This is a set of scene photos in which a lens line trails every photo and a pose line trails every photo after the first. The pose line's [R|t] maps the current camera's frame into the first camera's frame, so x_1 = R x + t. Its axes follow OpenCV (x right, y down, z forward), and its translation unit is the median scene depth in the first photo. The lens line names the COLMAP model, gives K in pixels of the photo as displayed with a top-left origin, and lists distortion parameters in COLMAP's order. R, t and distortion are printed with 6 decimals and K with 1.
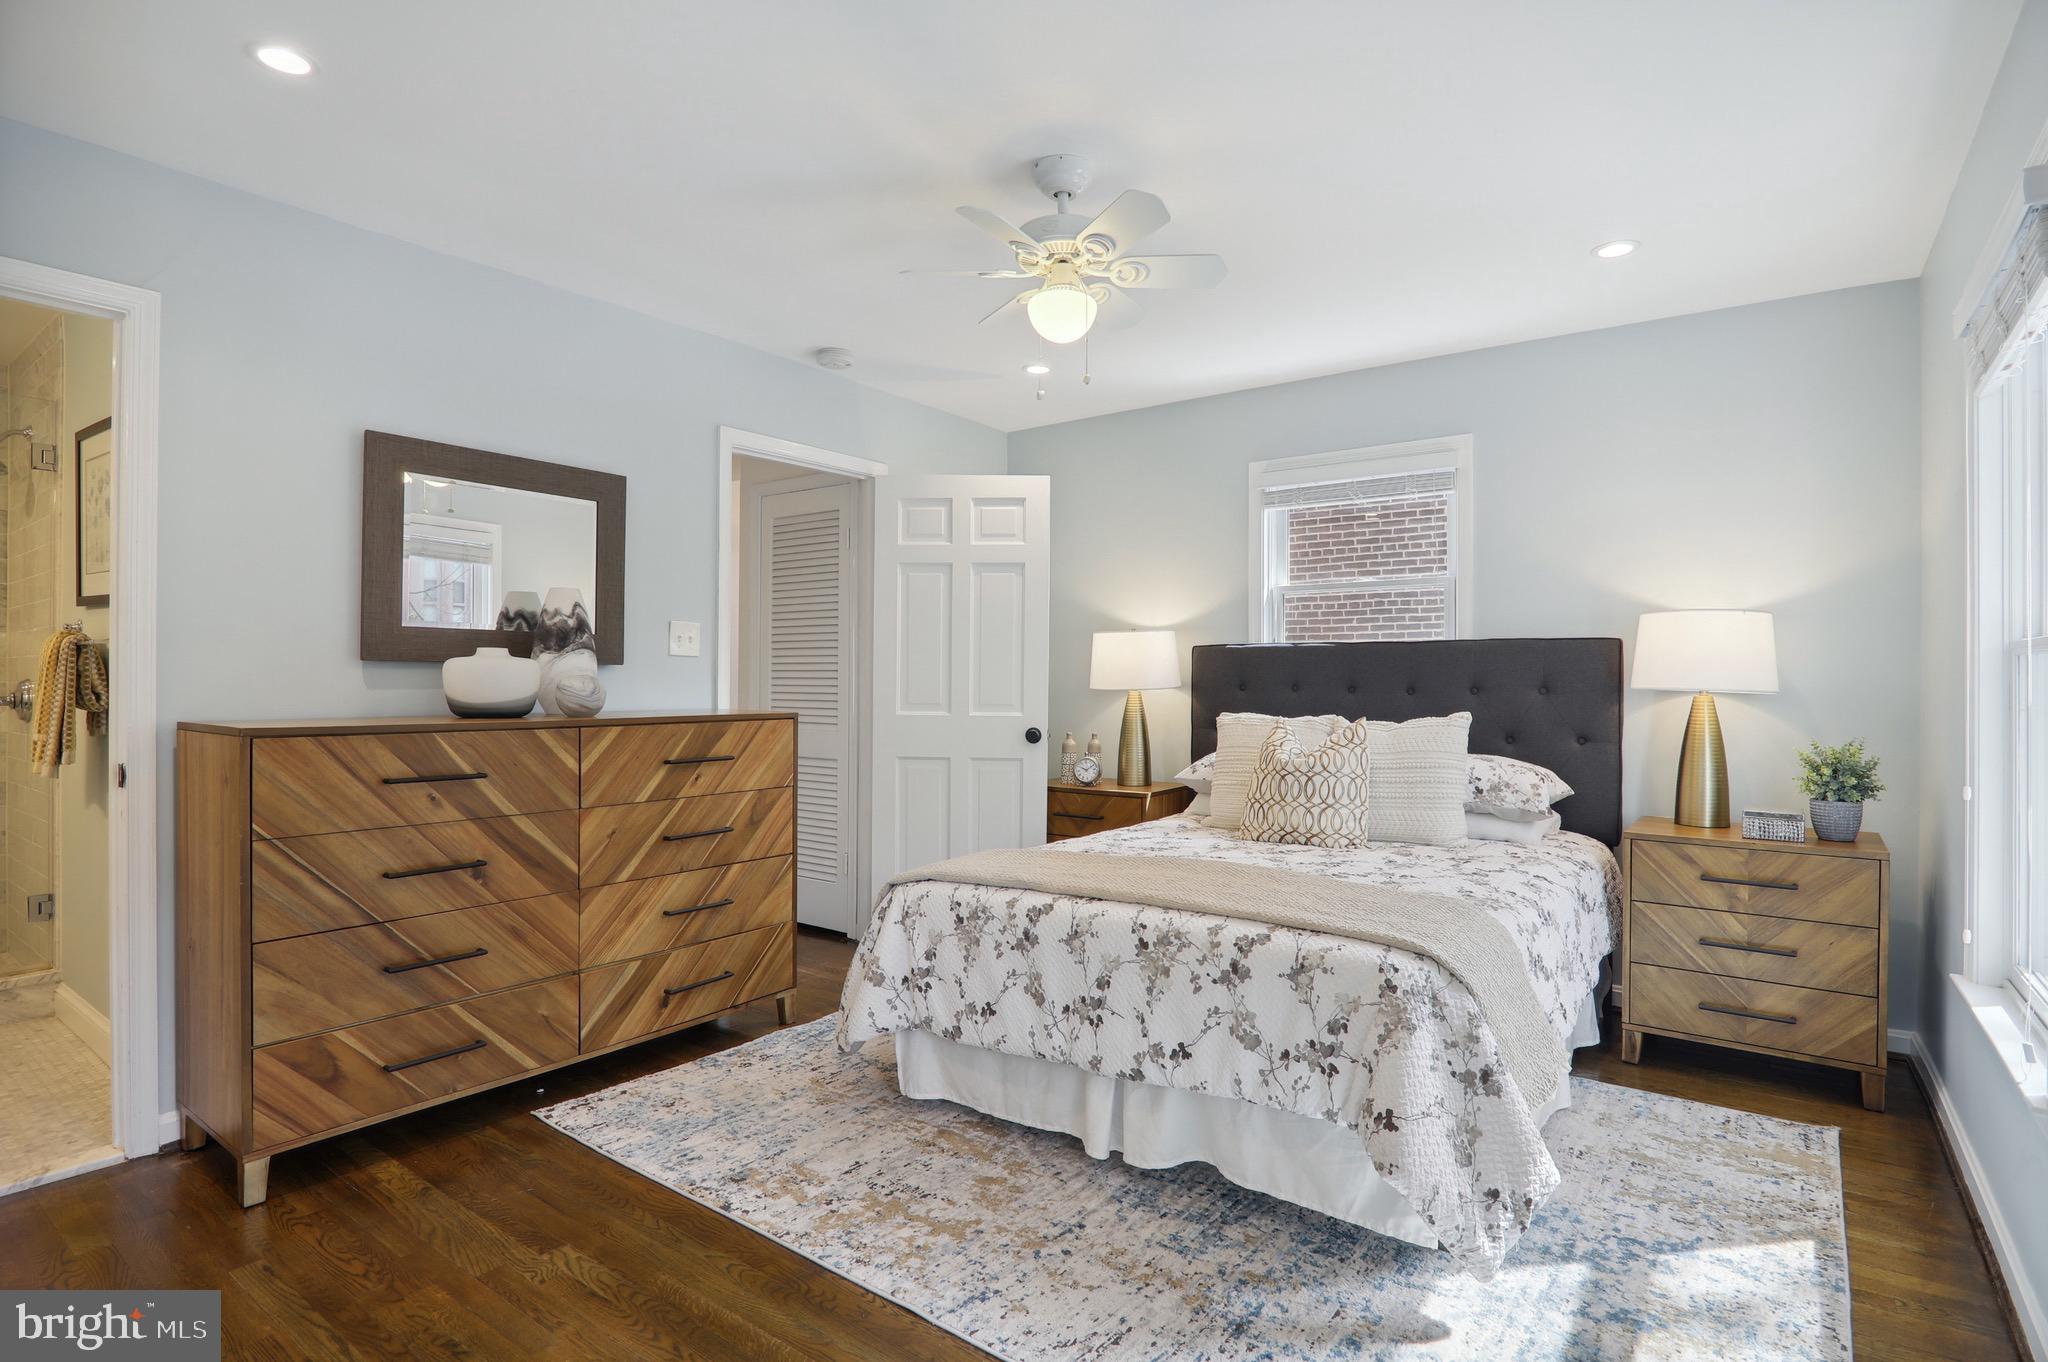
lens RADIAL K [[1008.9, 0, 1032.6], [0, 1008.9, 680.5], [0, 0, 1]] dist [-0.018249, -0.000196]
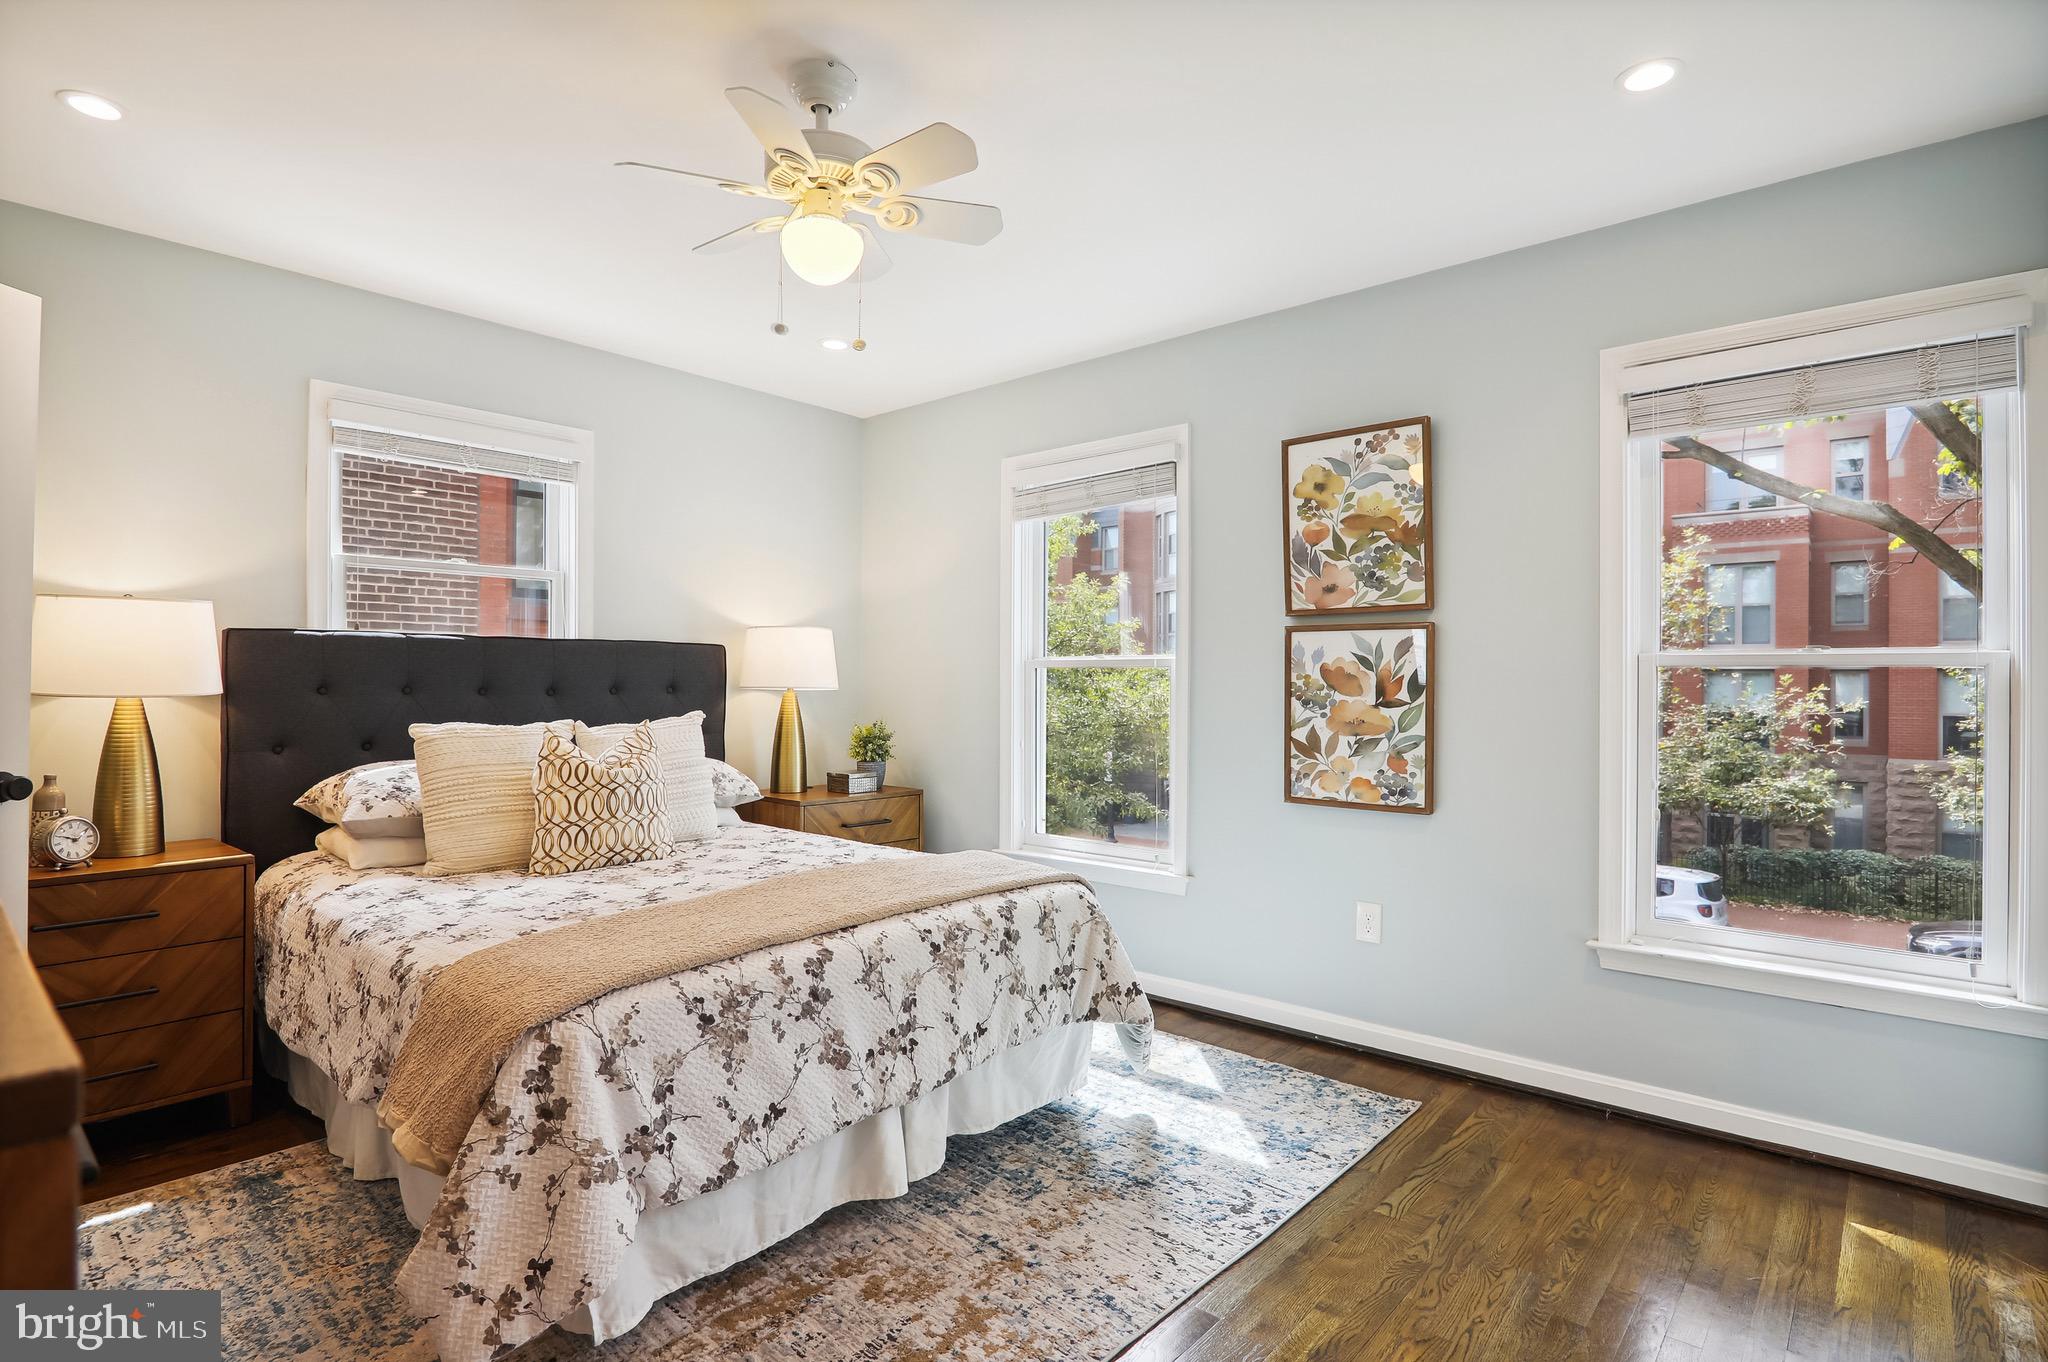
lens RADIAL K [[1008.9, 0, 1032.6], [0, 1008.9, 680.5], [0, 0, 1]] dist [-0.018249, -0.000196]
pose [[0.080601, 0.000261, 0.996746, -0.752892], [-0.004196, 0.999991, 0.000078, -0.002868], [-0.996738, -0.004189, 0.080602, 0.708696]]
